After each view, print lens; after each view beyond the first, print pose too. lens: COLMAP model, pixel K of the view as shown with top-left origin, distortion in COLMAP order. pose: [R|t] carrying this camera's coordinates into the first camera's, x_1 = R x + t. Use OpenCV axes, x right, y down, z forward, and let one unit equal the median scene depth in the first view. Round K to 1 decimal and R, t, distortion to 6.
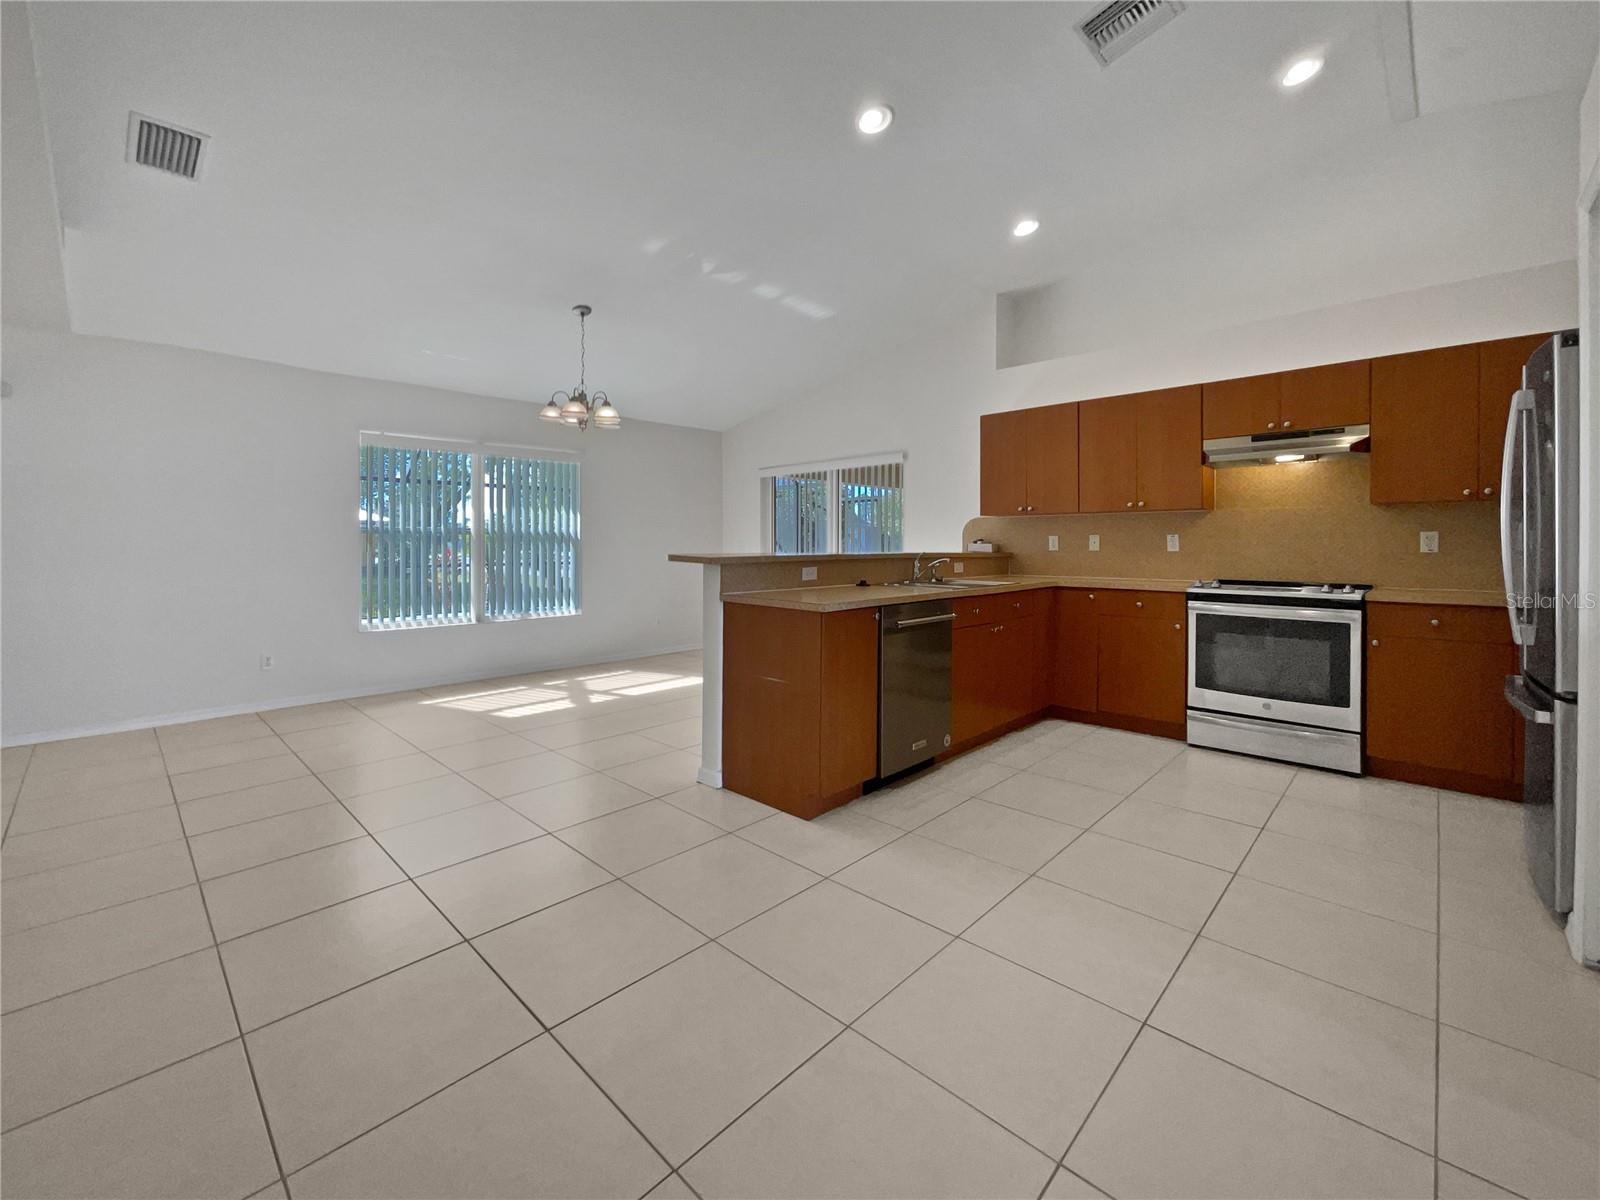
lens RADIAL K [[666.1, 0, 771.6], [0, 666.1, 540.9], [0, 0, 1]] dist [0.000272, -0.000107]
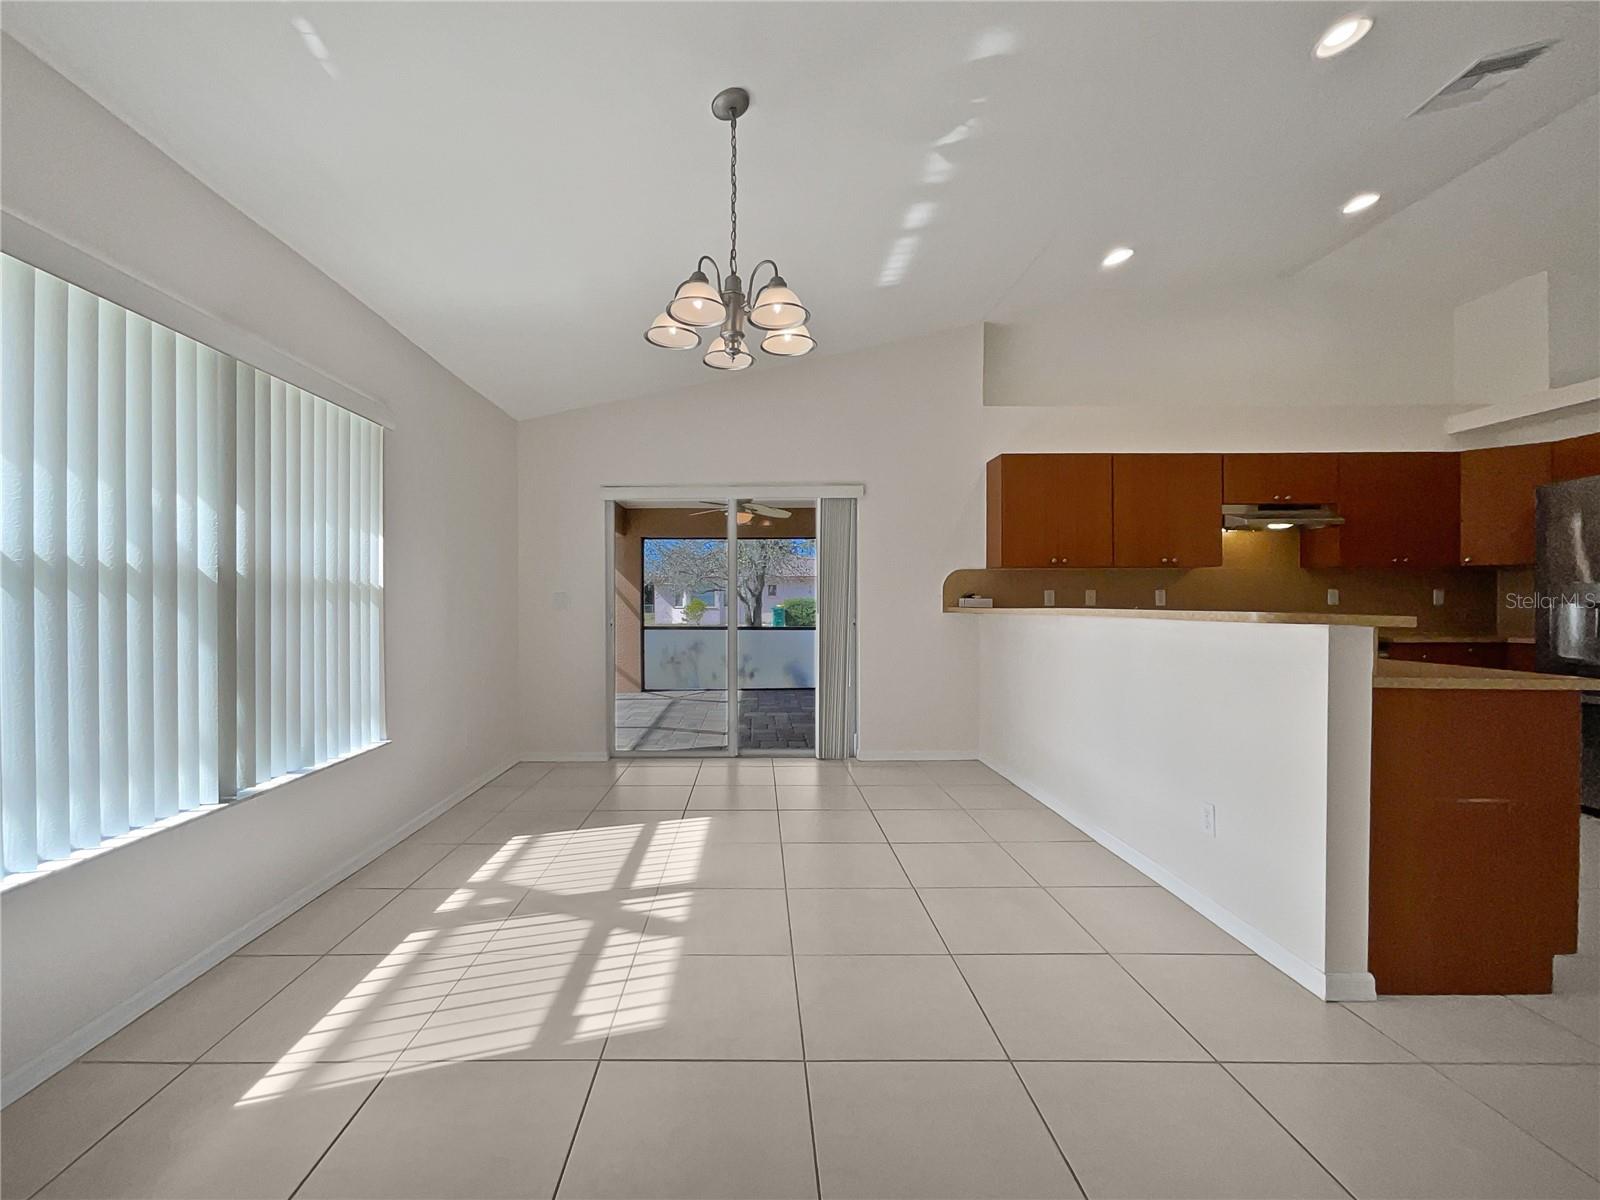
lens RADIAL K [[673.6, 0, 800.0], [0, 673.6, 600.0], [0, 0, 1]] dist [-0.002121, -0.000285]
pose [[0.715448, 0.000799, 0.698666, -0.638941], [-0.004800, 0.999981, 0.003772, 0.006946], [-0.698650, -0.006053, 0.715438, 0.685577]]
